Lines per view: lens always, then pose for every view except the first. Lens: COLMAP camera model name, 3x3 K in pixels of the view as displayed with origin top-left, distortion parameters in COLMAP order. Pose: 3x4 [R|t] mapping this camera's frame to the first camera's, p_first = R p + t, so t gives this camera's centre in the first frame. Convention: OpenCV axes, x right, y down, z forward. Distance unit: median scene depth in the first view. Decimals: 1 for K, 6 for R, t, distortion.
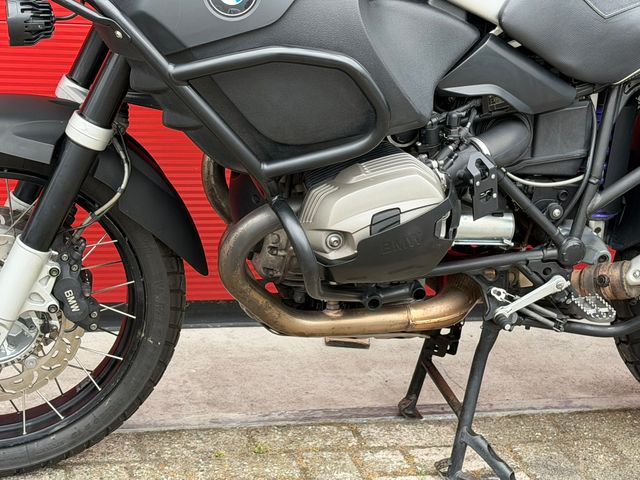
lens RADIAL K [[1370.3, 0, 317.2], [0, 1370.3, 242.3], [0, 0, 1]] dist [0.141880, 0.113718]
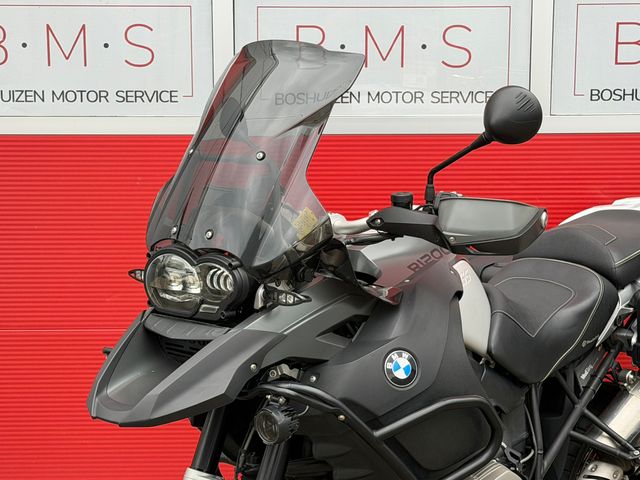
lens RADIAL K [[1364.7, 0, 323.5], [0, 1364.7, 248.0], [0, 0, 1]] dist [0.138377, 0.107602]
pose [[0.851686, -0.158962, 0.499362, -0.658431], [0.264627, 0.952928, -0.147988, -0.095098], [-0.452332, 0.258184, 0.853661, -0.143718]]
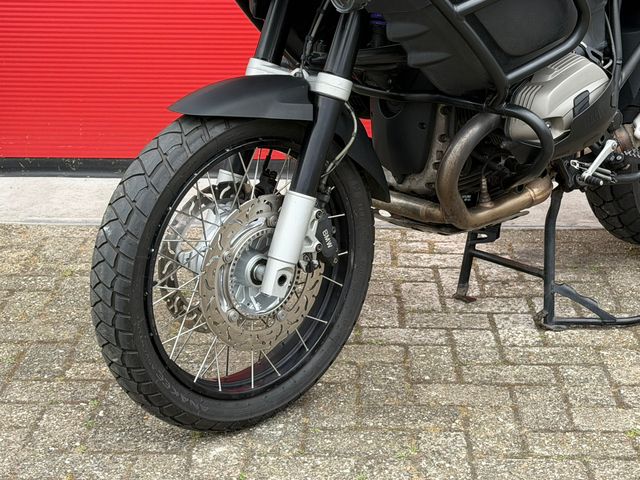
lens RADIAL K [[1373.5, 0, 335.9], [0, 1373.5, 241.7], [0, 0, 1]] dist [0.150117, -0.012205]
pose [[0.858393, -0.243495, 0.451522, -0.681042], [0.256896, 0.965893, 0.032495, 0.008572], [-0.444034, 0.088101, 0.891668, -0.045057]]
